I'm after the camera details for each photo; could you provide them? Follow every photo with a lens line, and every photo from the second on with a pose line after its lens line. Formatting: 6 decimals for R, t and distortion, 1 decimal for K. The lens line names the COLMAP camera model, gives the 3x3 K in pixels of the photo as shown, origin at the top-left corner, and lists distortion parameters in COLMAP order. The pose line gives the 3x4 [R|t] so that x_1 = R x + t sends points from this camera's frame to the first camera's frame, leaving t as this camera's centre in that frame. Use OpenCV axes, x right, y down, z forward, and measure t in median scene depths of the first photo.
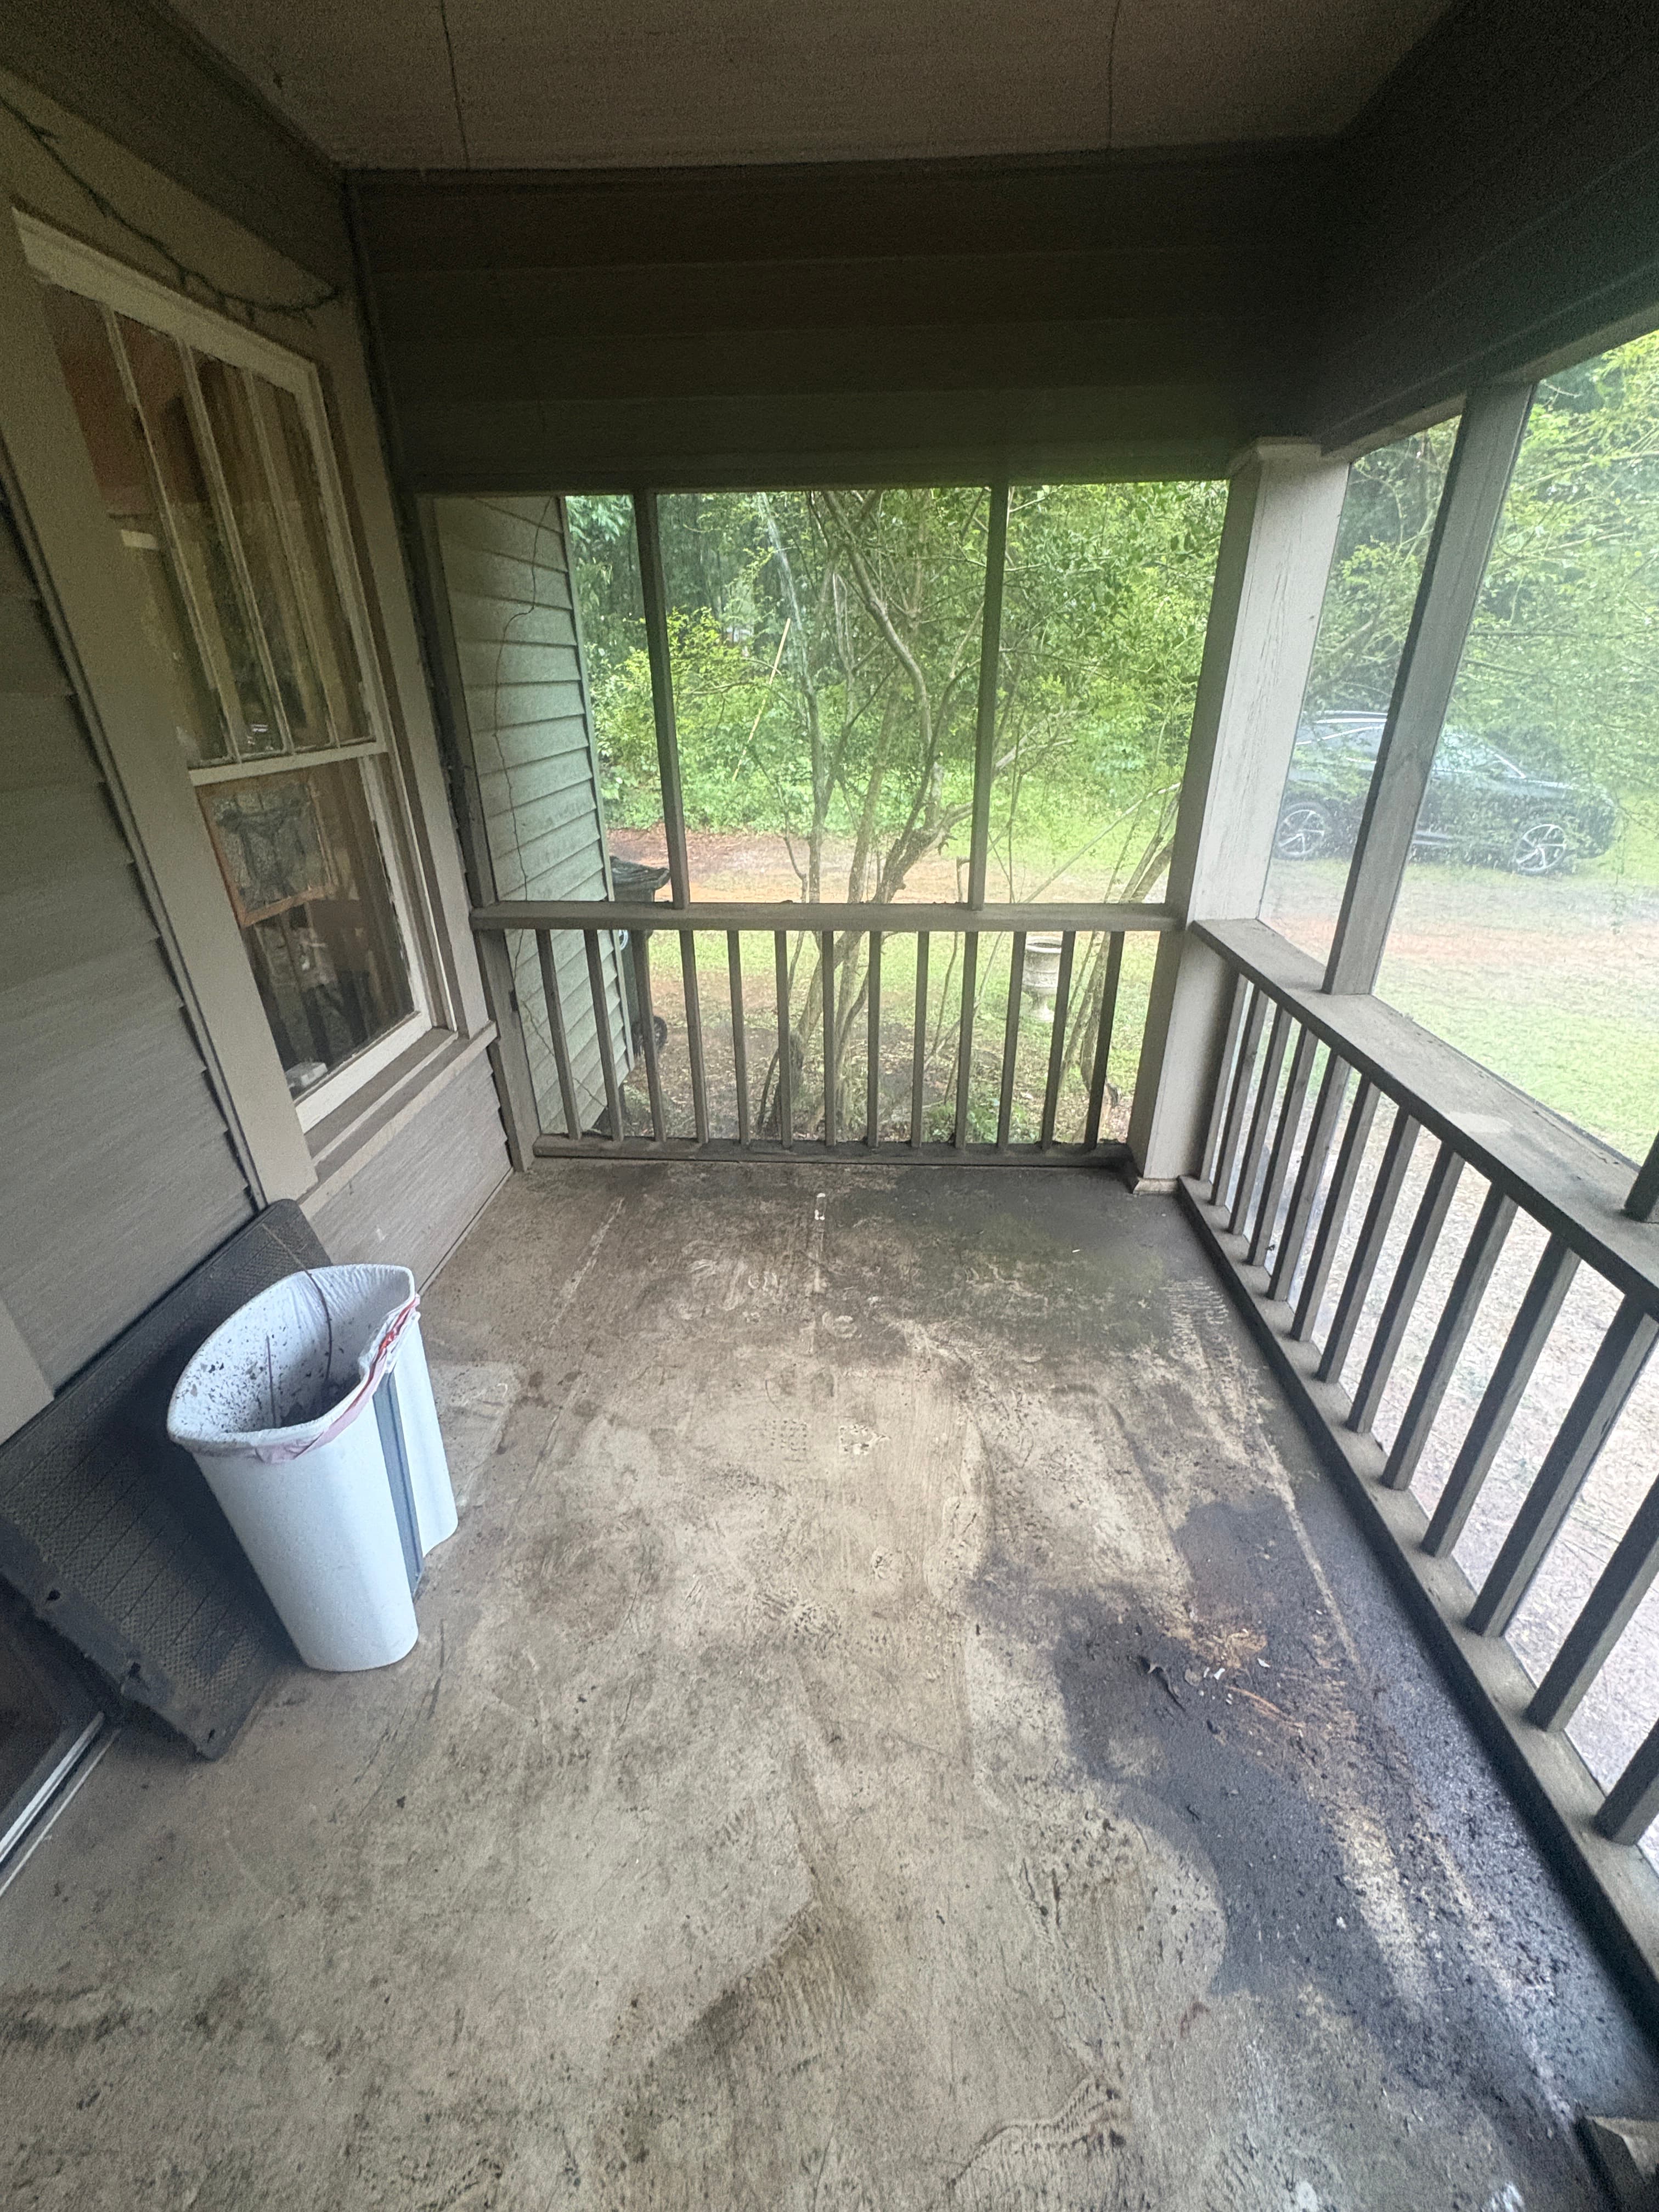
lens RADIAL K [[884.4, 0, 833.0], [0, 884.4, 1105.2], [0, 0, 1]] dist [-0.001245, -0.000692]
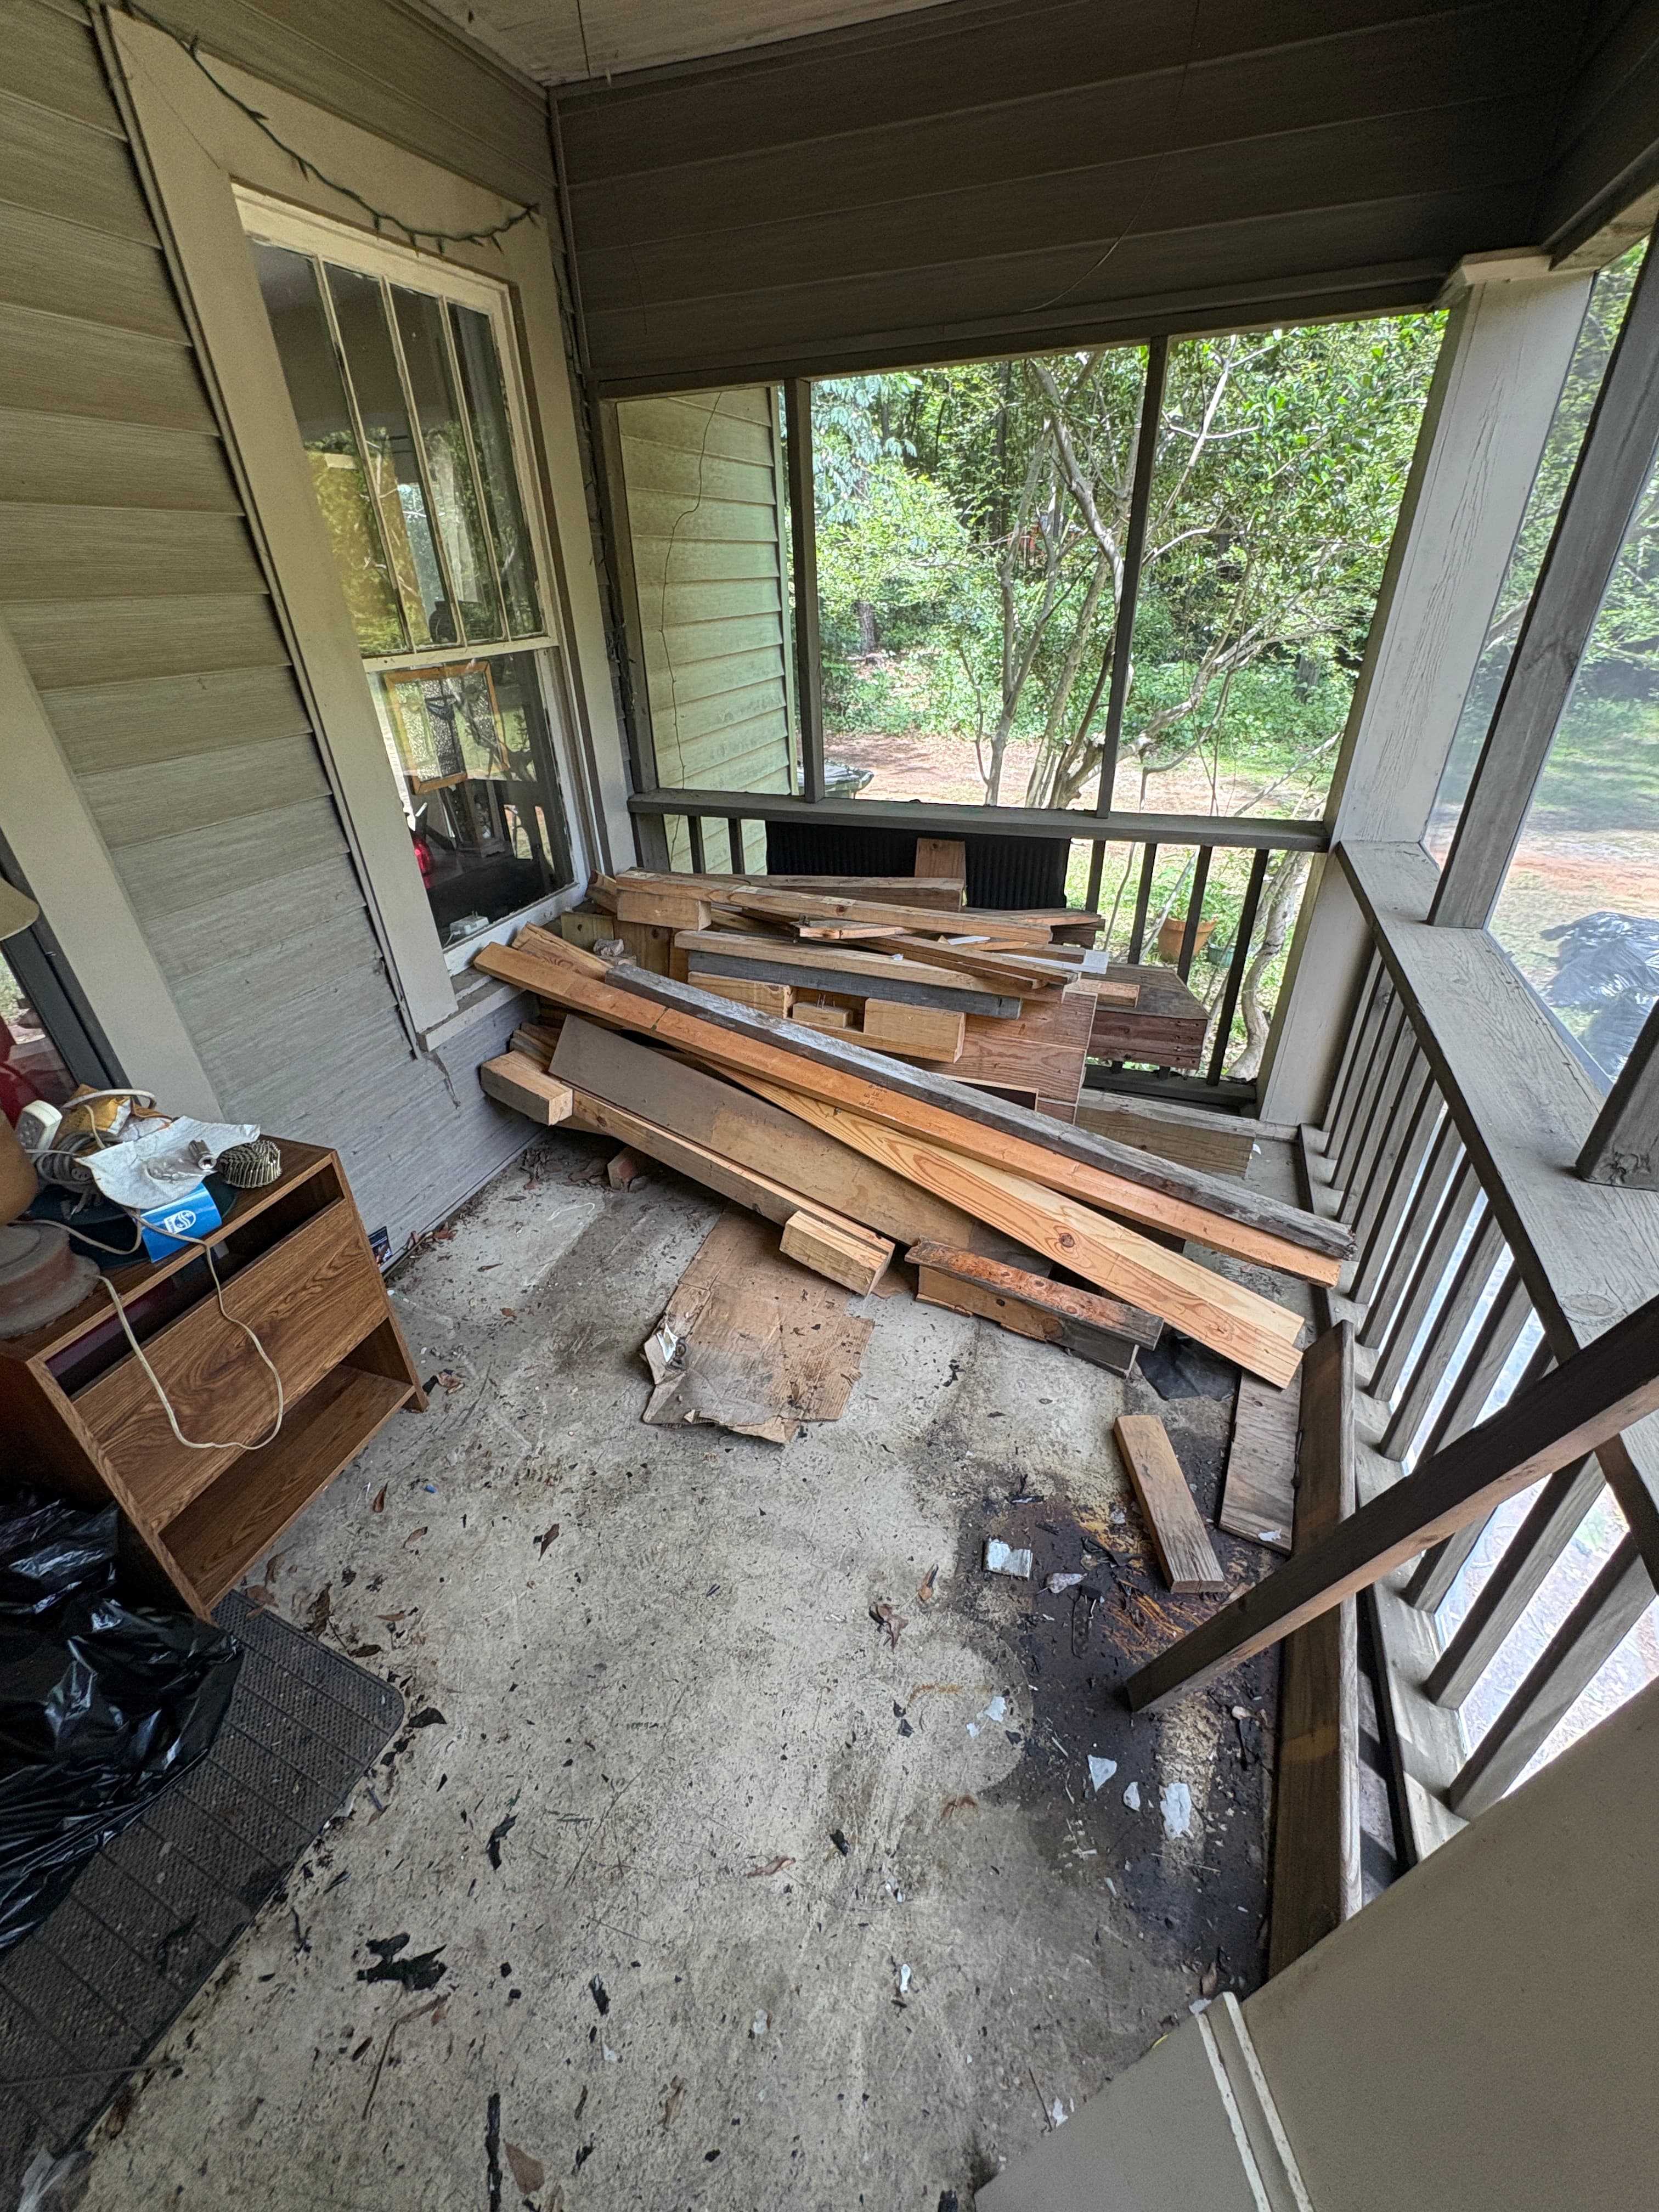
lens RADIAL K [[884.4, 0, 825.5], [0, 884.4, 1105.7], [0, 0, 1]] dist [-0.001245, -0.000692]
pose [[0.953844, 0.137642, -0.266902, 0.245619], [-0.112896, 0.987935, 0.106018, 0.029318], [0.278274, -0.070993, 0.957874, -0.038322]]
